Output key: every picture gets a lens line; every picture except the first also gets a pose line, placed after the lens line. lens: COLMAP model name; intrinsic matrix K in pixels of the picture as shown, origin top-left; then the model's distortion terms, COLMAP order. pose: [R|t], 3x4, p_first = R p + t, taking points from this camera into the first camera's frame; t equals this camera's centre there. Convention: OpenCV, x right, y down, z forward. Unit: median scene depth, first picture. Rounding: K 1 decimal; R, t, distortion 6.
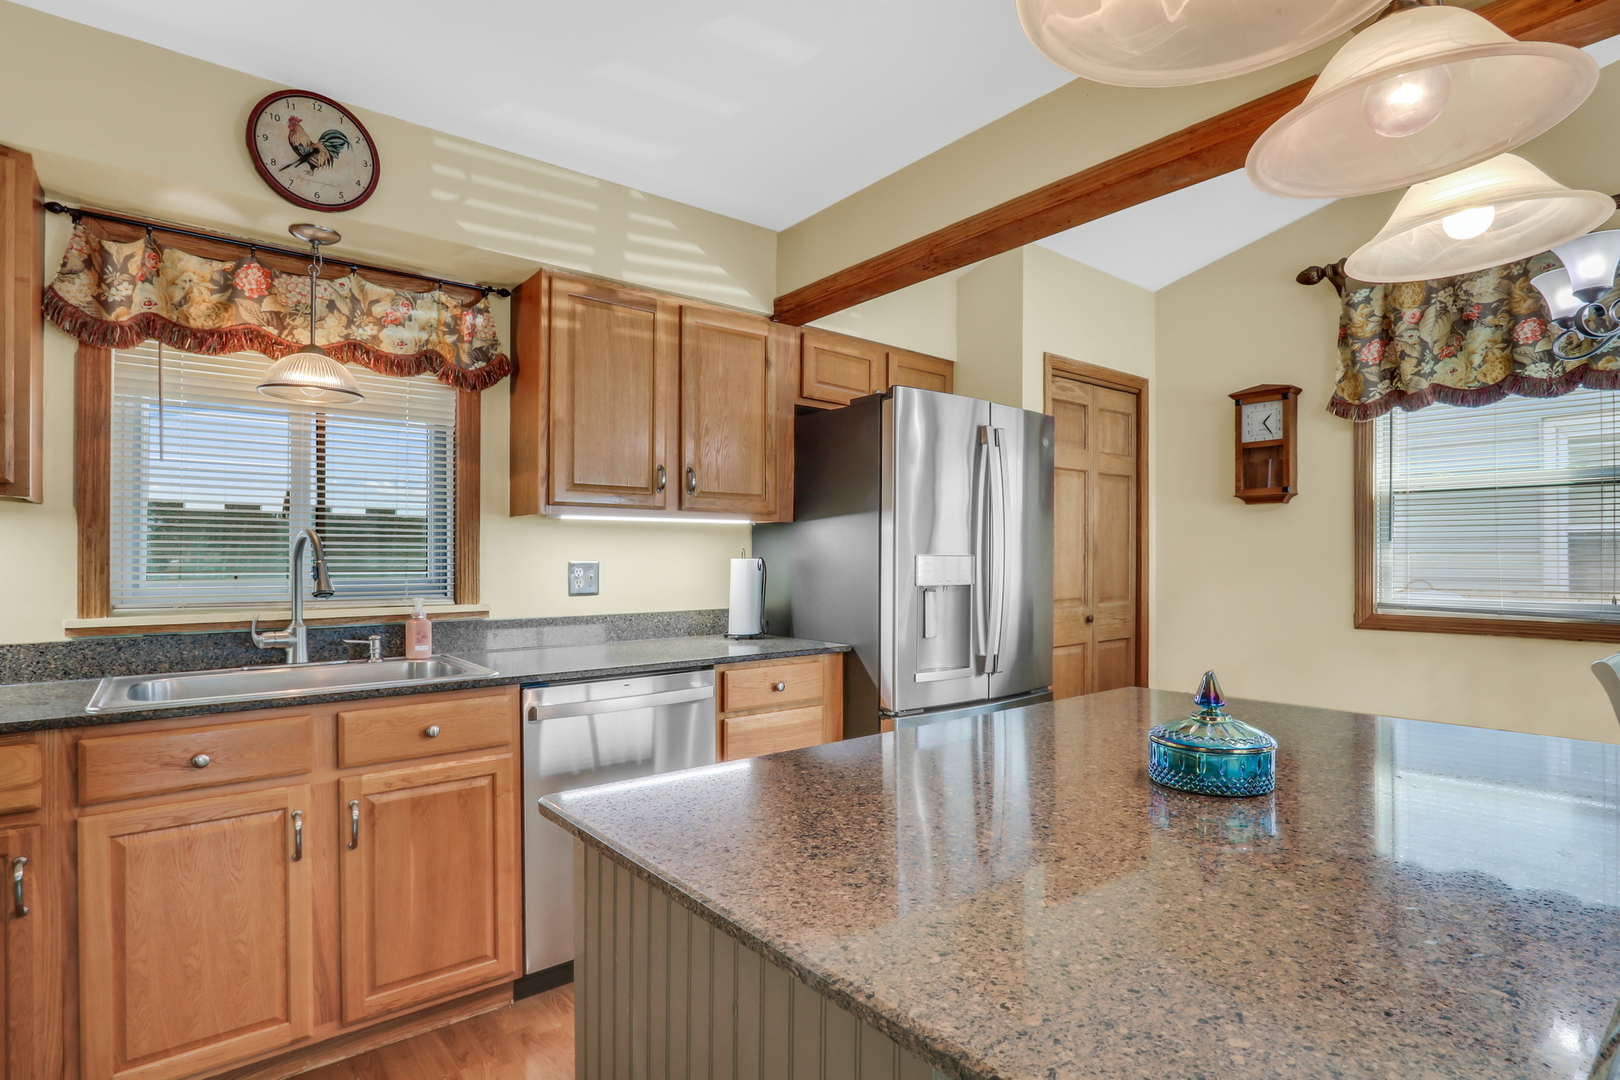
lens RADIAL K [[811.7, 0, 812.2], [0, 811.7, 559.1], [0, 0, 1]] dist [-0.014637, 0.001327]
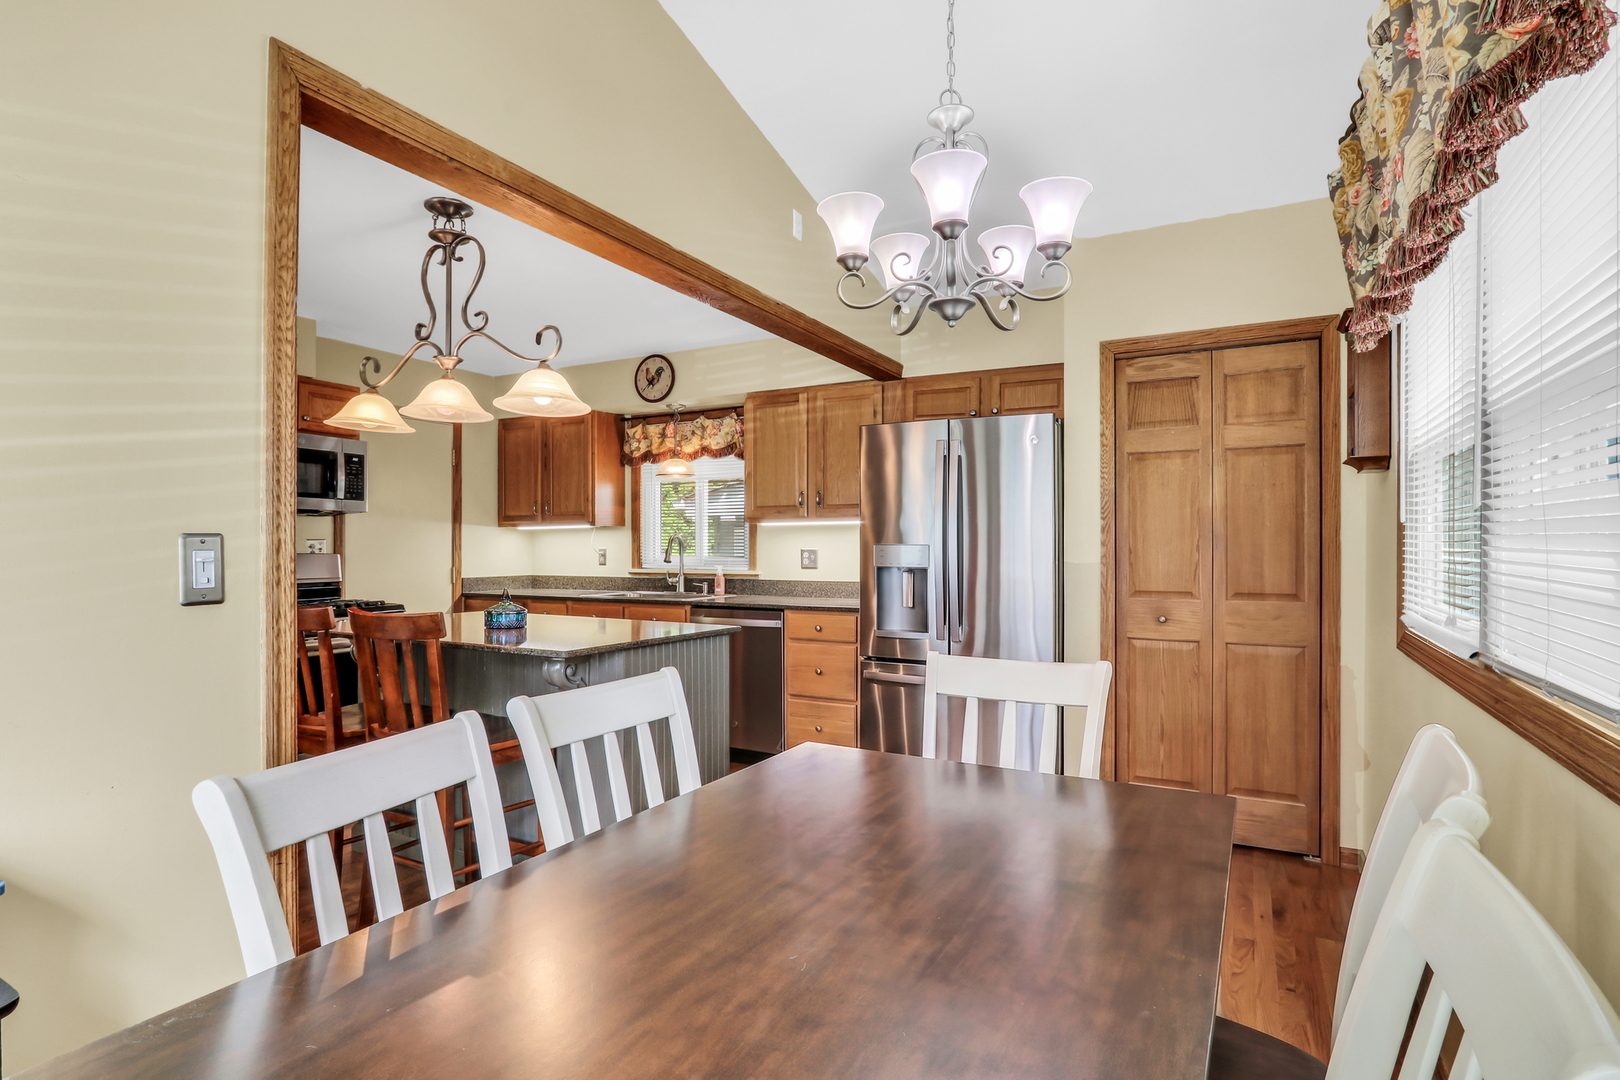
lens RADIAL K [[802.9, 0, 806.3], [0, 802.9, 537.5], [0, 0, 1]] dist [-0.017617, 0.001161]
pose [[0.400399, -0.007582, -0.916309, 1.620631], [-0.001443, 0.999959, -0.008904, -0.007140], [0.916340, 0.004888, 0.400372, 0.417067]]
